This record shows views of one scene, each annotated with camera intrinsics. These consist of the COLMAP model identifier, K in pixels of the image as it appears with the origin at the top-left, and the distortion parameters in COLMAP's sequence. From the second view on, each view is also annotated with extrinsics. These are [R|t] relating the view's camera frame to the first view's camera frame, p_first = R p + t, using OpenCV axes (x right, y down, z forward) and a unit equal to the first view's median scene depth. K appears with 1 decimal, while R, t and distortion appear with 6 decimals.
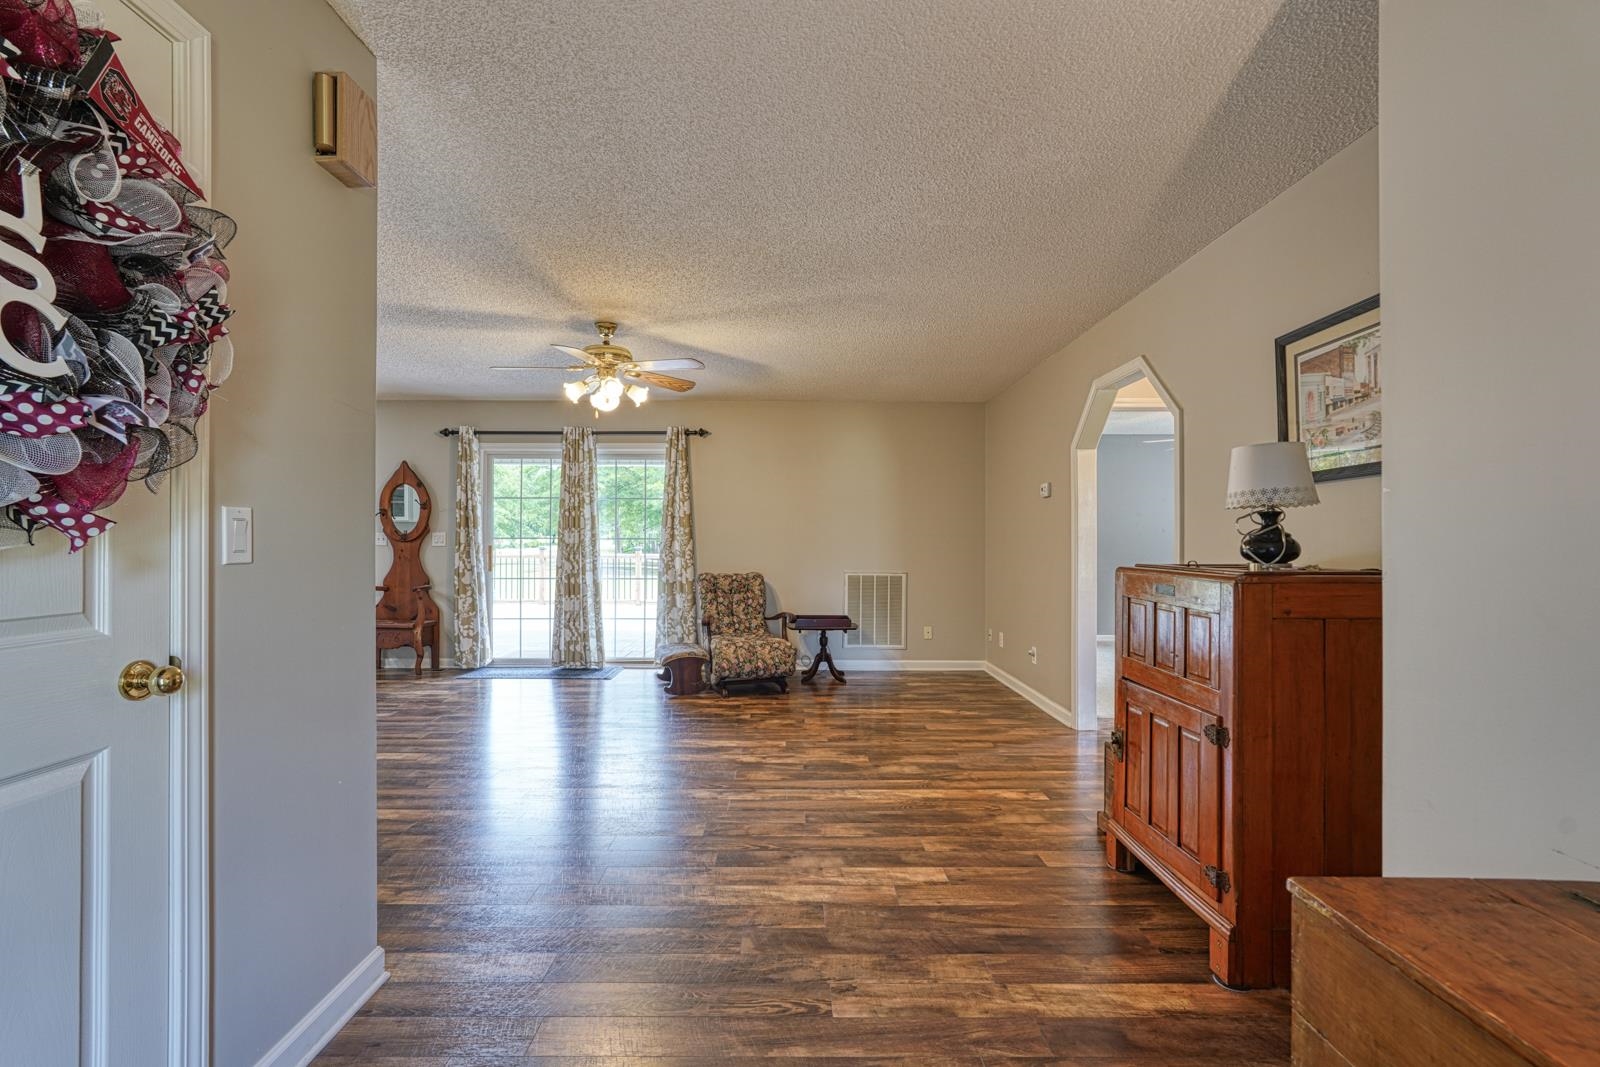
lens RADIAL K [[712.4, 0, 795.9], [0, 712.4, 540.4], [0, 0, 1]] dist [-0.001502, 0.001463]
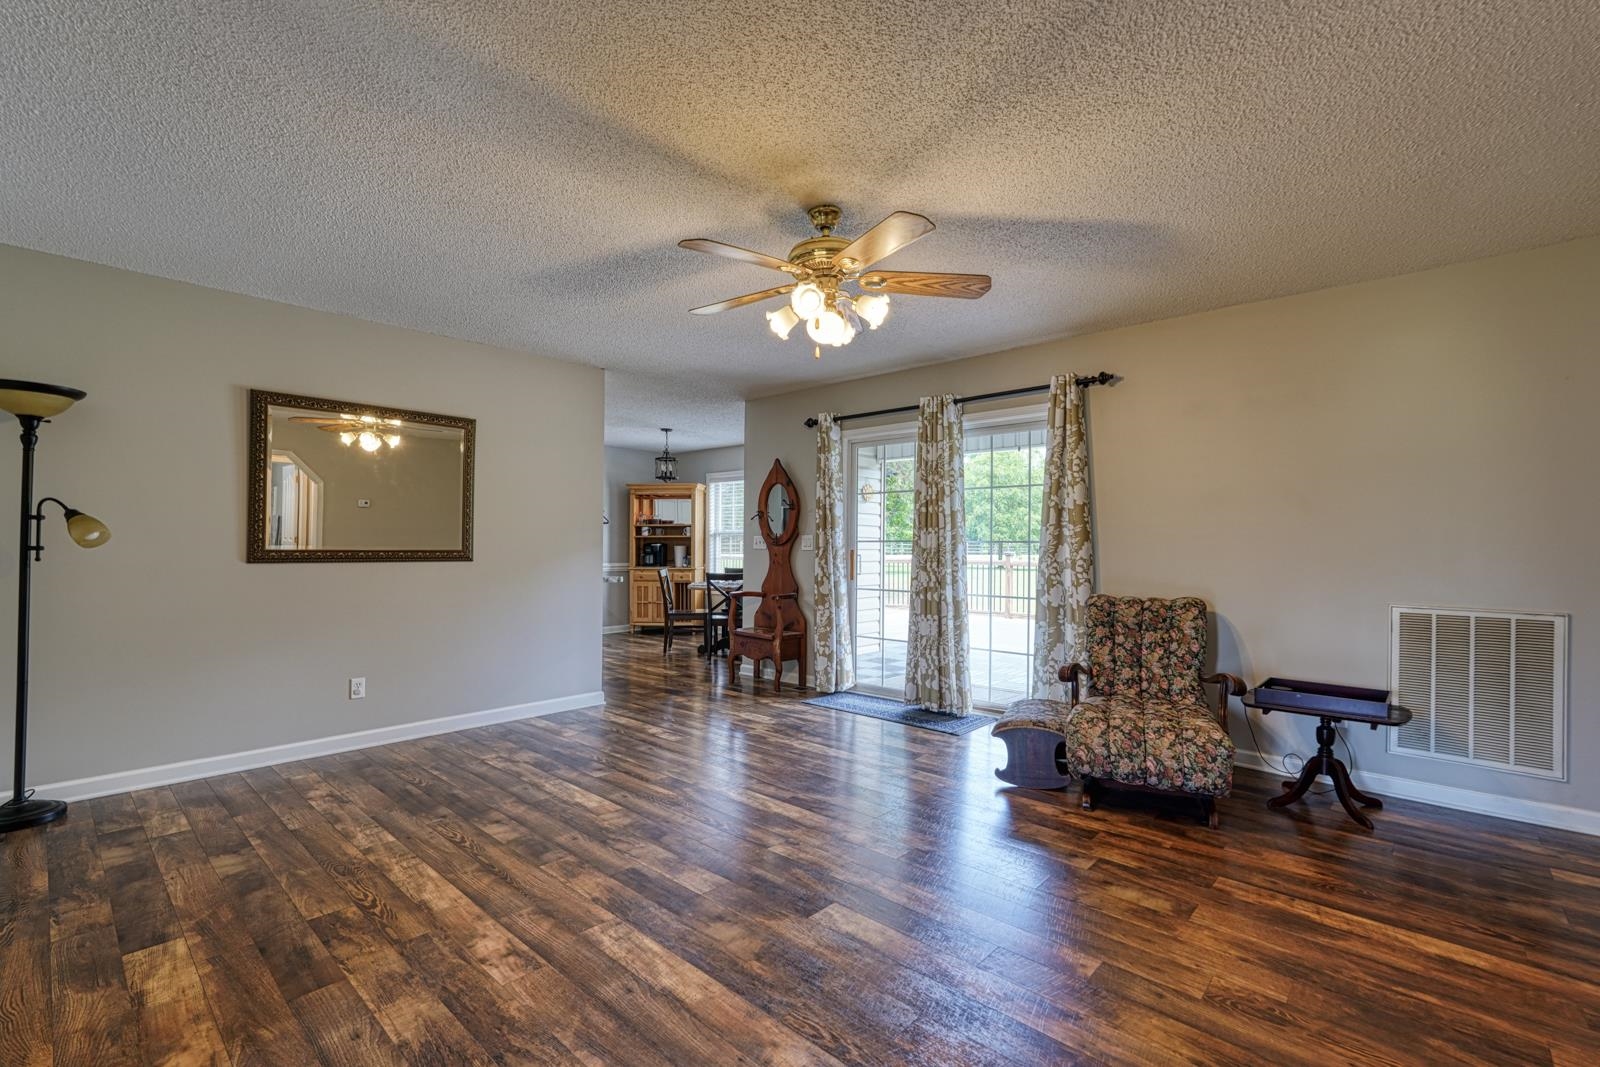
lens RADIAL K [[712.4, 0, 800.0], [0, 712.4, 544.0], [0, 0, 1]] dist [-0.001502, 0.001463]
pose [[0.734045, 0.000190, -0.679101, 0.107617], [-0.002286, 0.999995, -0.002190, 0.002135], [0.679097, 0.003160, 0.734042, 0.340352]]
